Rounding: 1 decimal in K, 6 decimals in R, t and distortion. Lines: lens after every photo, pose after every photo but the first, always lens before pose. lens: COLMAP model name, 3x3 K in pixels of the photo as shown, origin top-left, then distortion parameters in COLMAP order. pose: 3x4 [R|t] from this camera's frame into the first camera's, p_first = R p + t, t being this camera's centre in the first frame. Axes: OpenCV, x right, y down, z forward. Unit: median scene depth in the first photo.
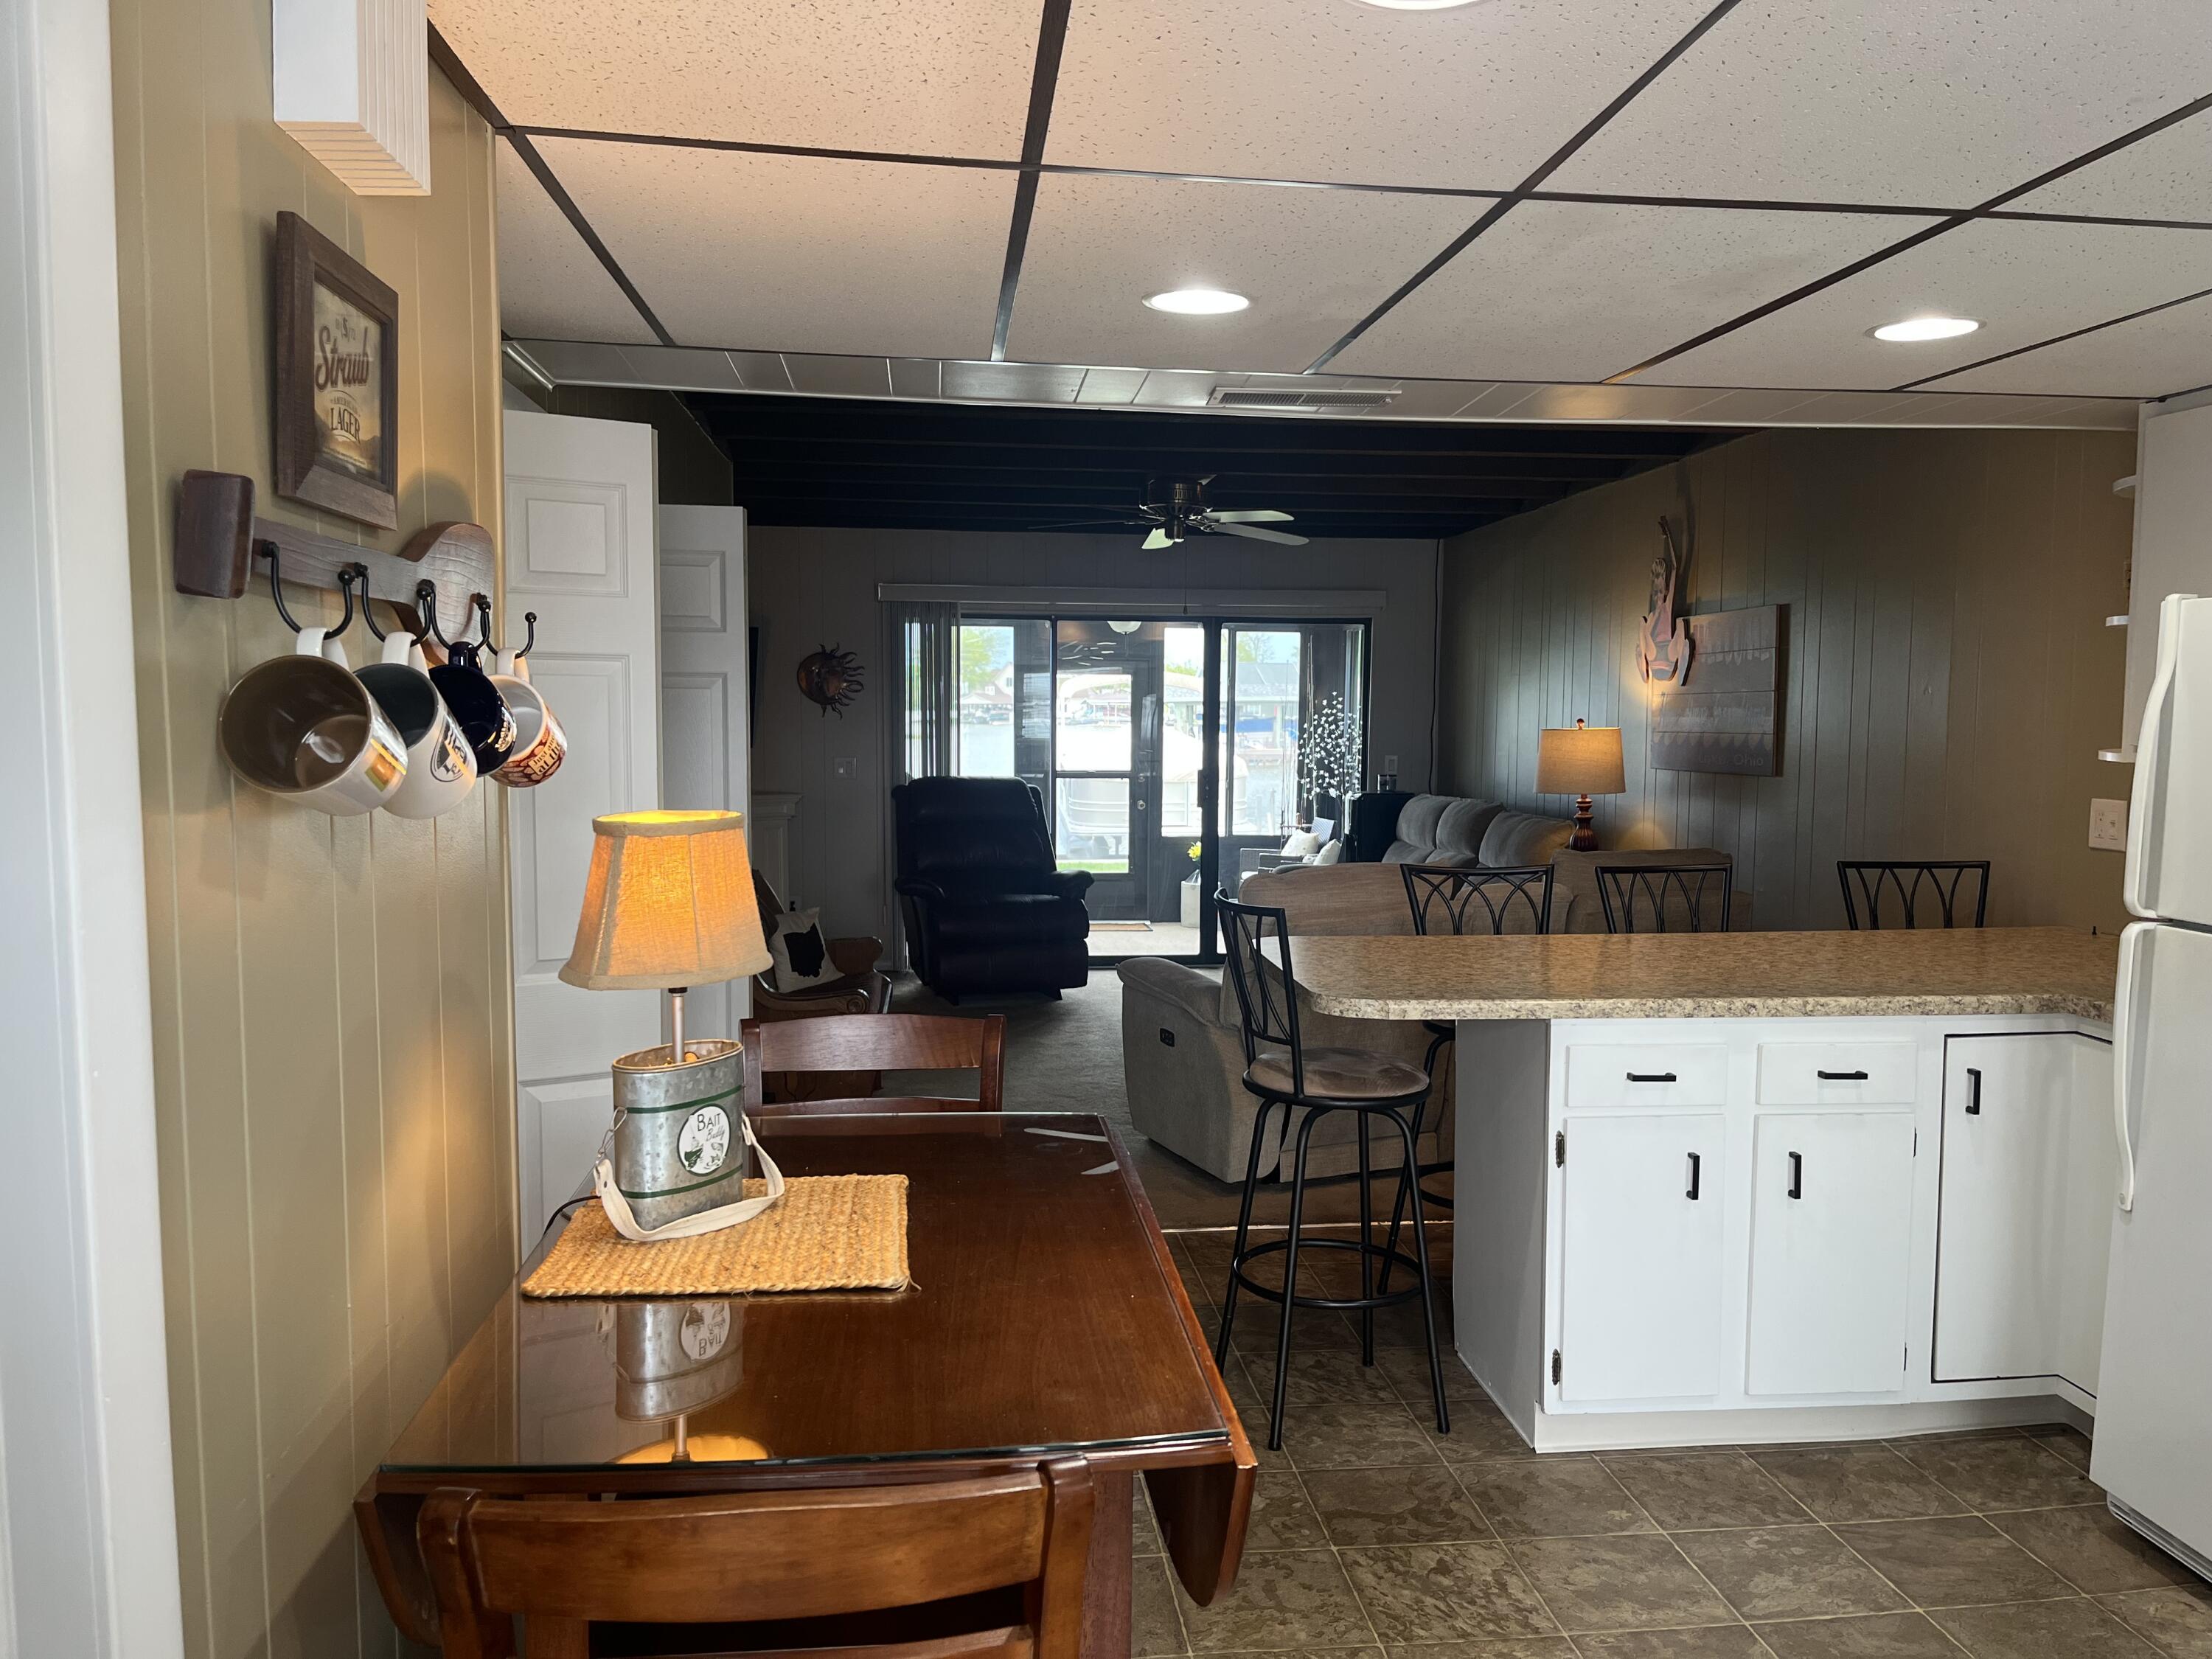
lens RADIAL K [[1670.4, 0, 1106.0], [0, 1670.4, 829.5], [0, 0, 1]] dist [0.066899, -0.103012]
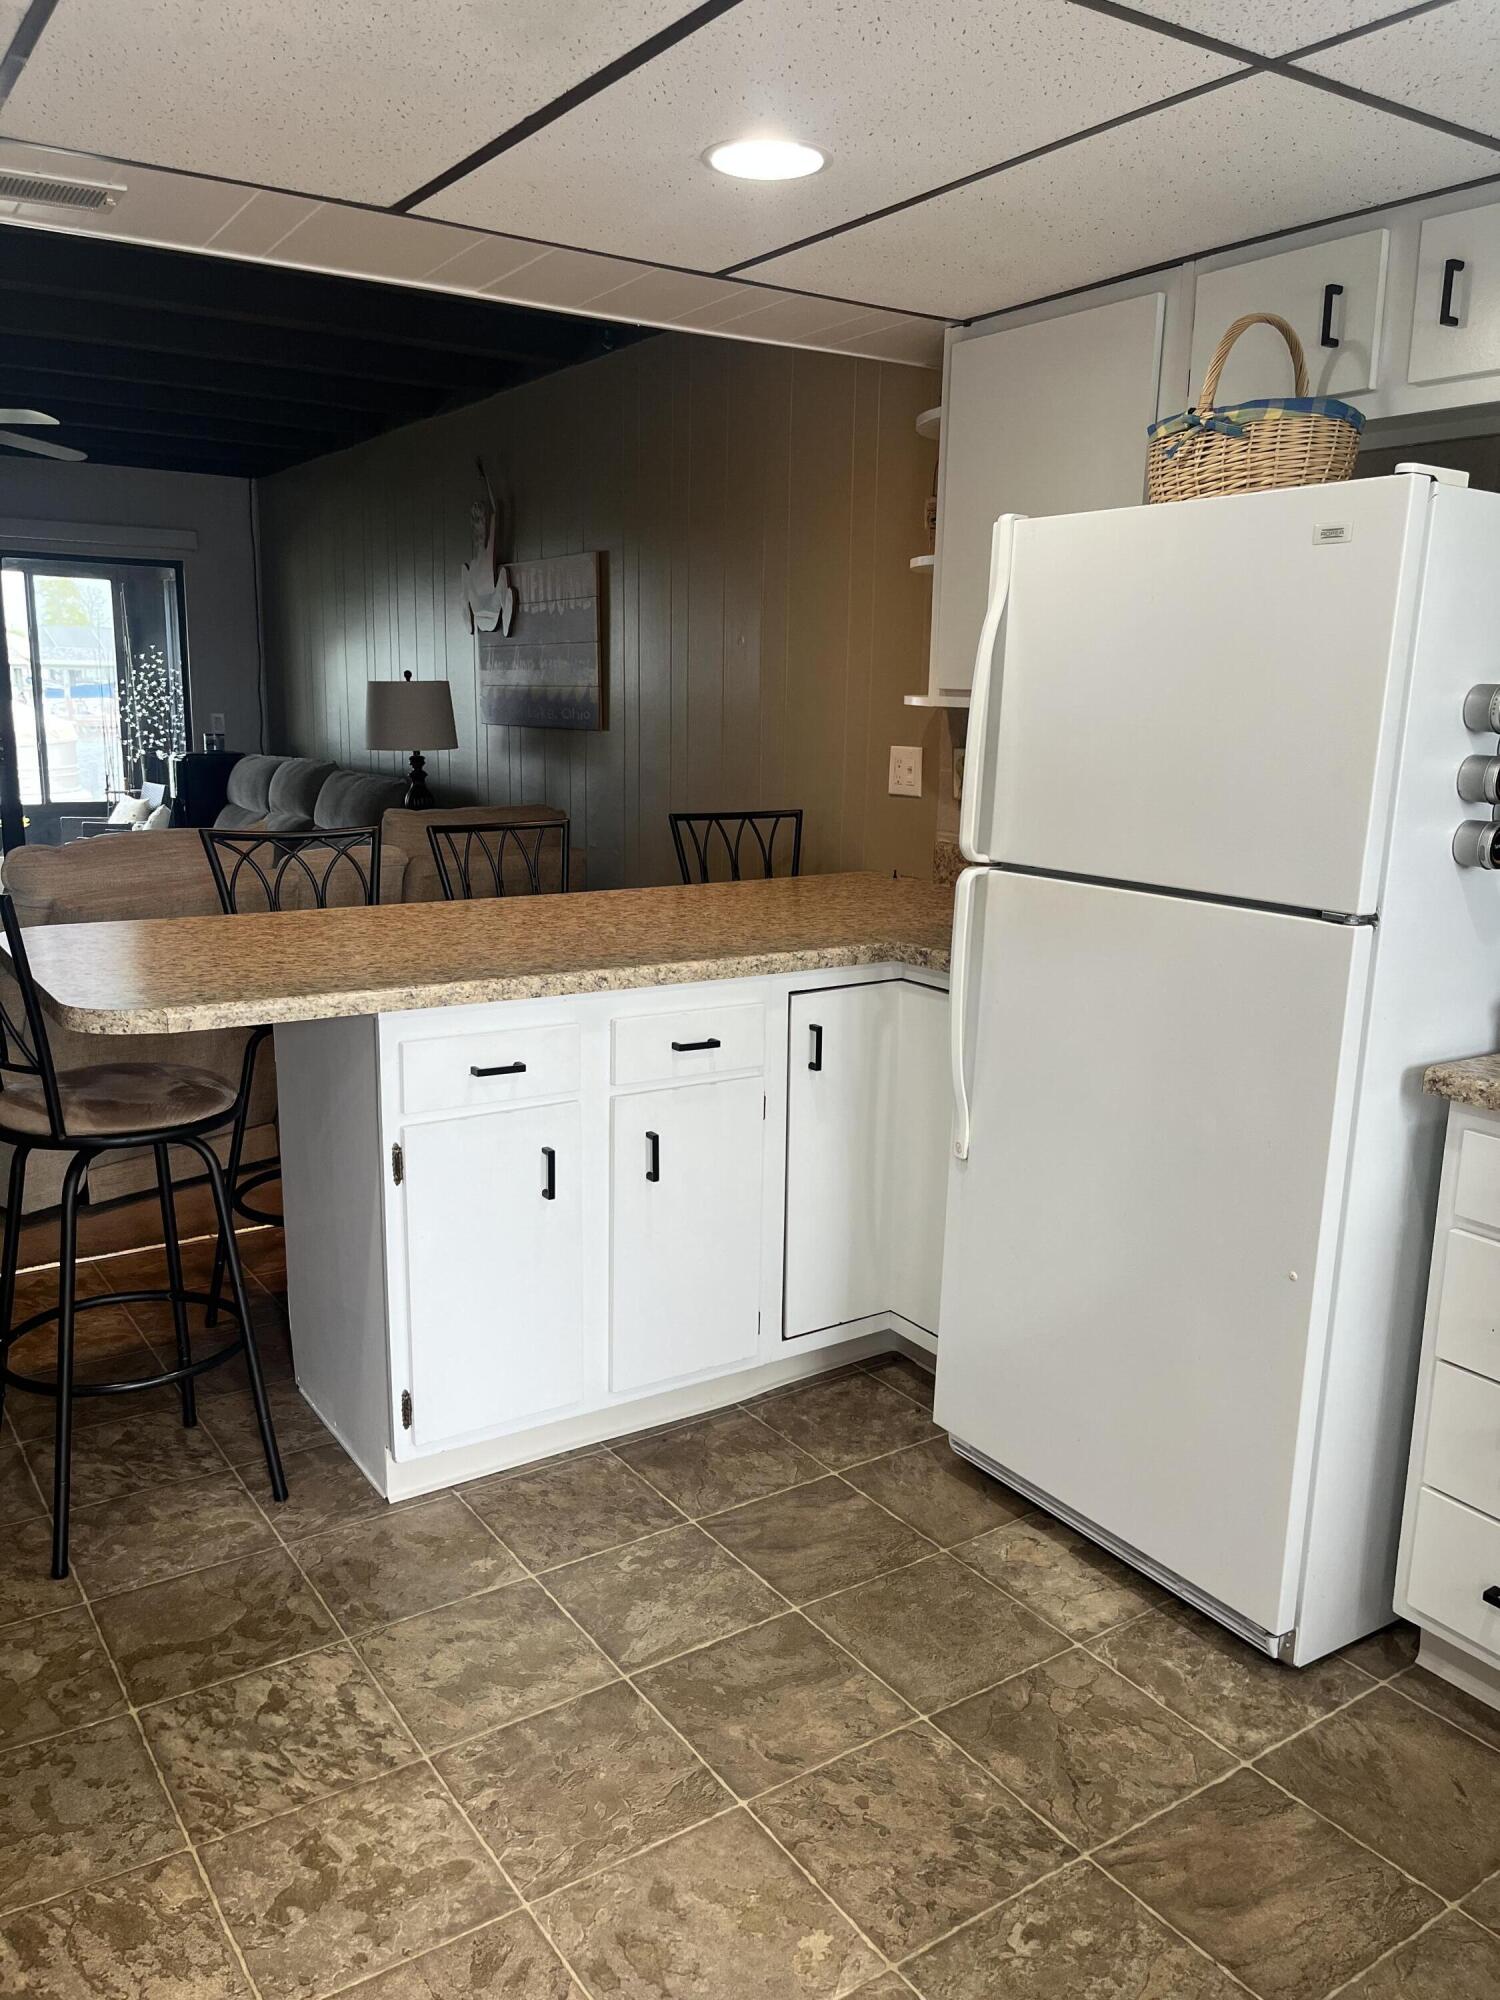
lens RADIAL K [[1510.3, 0, 763.0], [0, 1510.3, 1035.0], [0, 0, 1]] dist [0.066899, -0.103012]
pose [[0.881297, -0.092954, 0.463332, 0.083801], [0.019206, 0.986699, 0.161420, 0.006629], [-0.472173, -0.133360, 0.871360, 0.255536]]
